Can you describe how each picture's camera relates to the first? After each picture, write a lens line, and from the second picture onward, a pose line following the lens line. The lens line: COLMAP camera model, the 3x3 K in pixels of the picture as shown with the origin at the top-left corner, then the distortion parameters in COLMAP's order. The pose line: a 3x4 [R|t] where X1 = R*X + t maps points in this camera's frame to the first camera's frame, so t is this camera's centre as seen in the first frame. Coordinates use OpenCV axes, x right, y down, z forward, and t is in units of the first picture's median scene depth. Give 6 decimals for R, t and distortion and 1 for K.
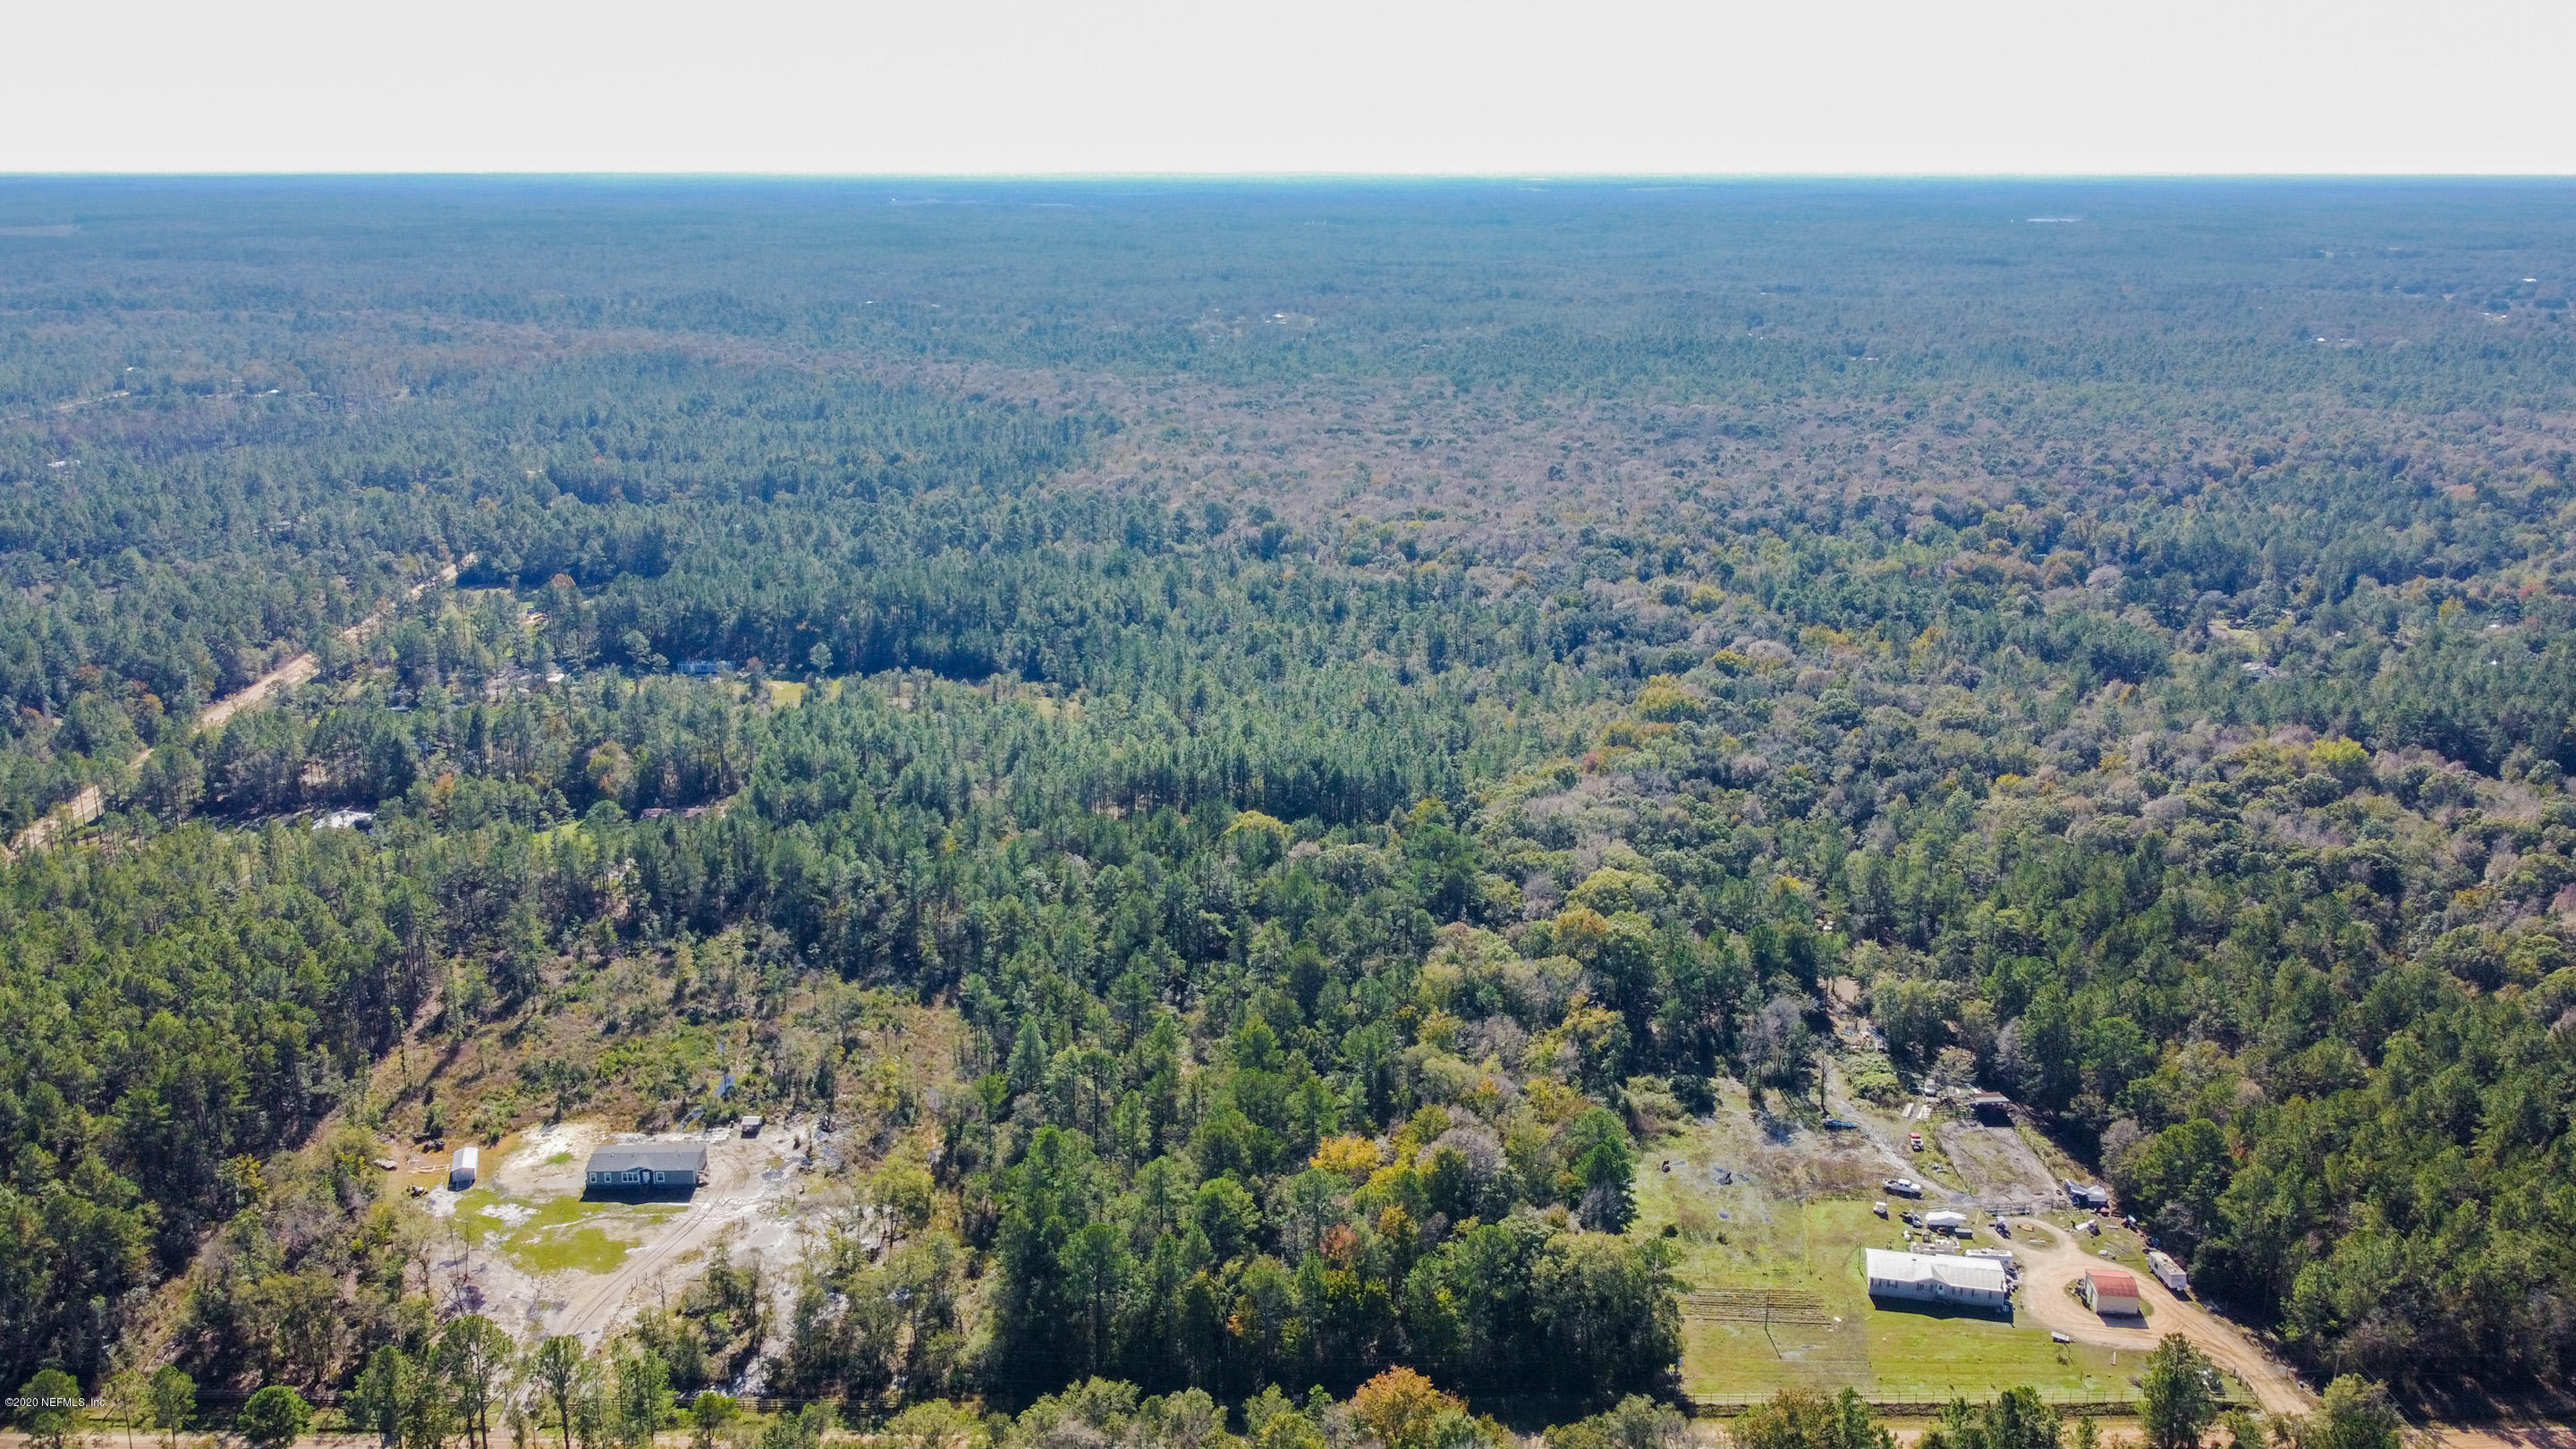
lens RADIAL K [[1774.0, 0, 1276.2], [0, 1774.0, 730.9], [0, 0, 1]] dist [0.004380, -0.004018]
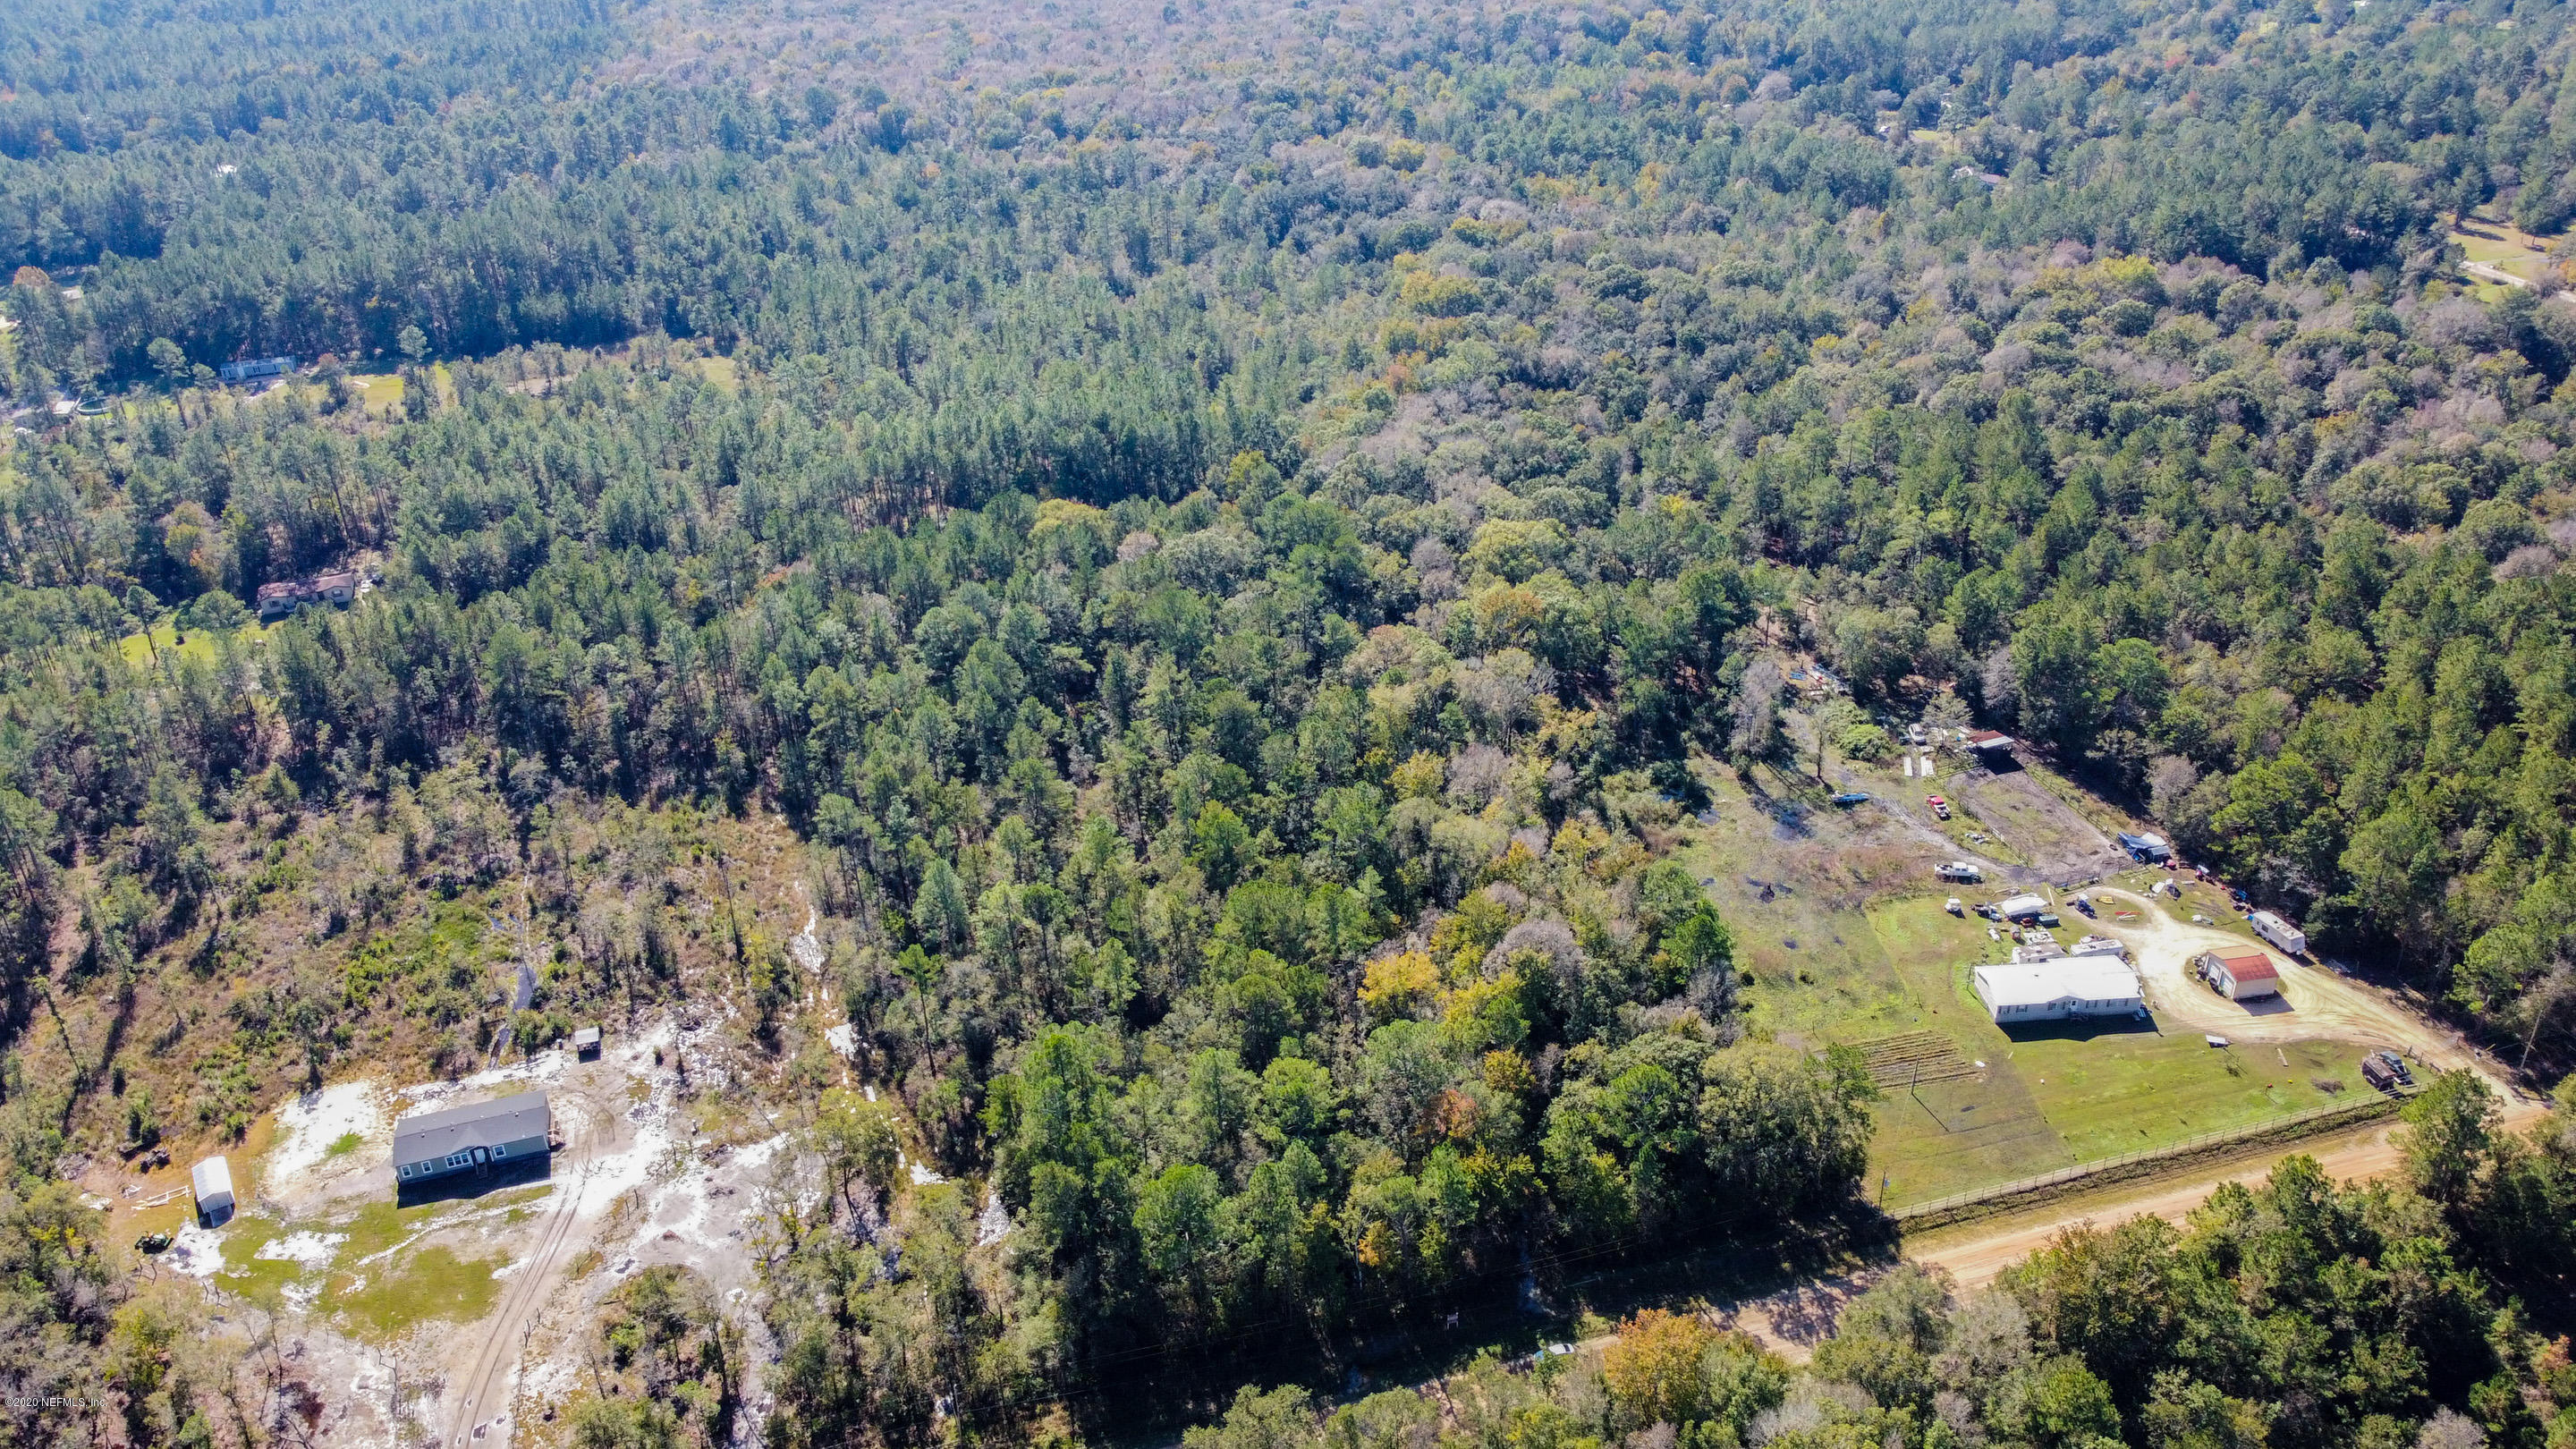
lens RADIAL K [[1774.0, 0, 1290.6], [0, 1774.0, 717.2], [0, 0, 1]] dist [0.004380, -0.004018]
pose [[0.967473, -0.162445, 0.193925, -0.094838], [0.113136, 0.963491, 0.242663, -0.052159], [-0.226264, -0.212830, 0.950530, 0.166569]]
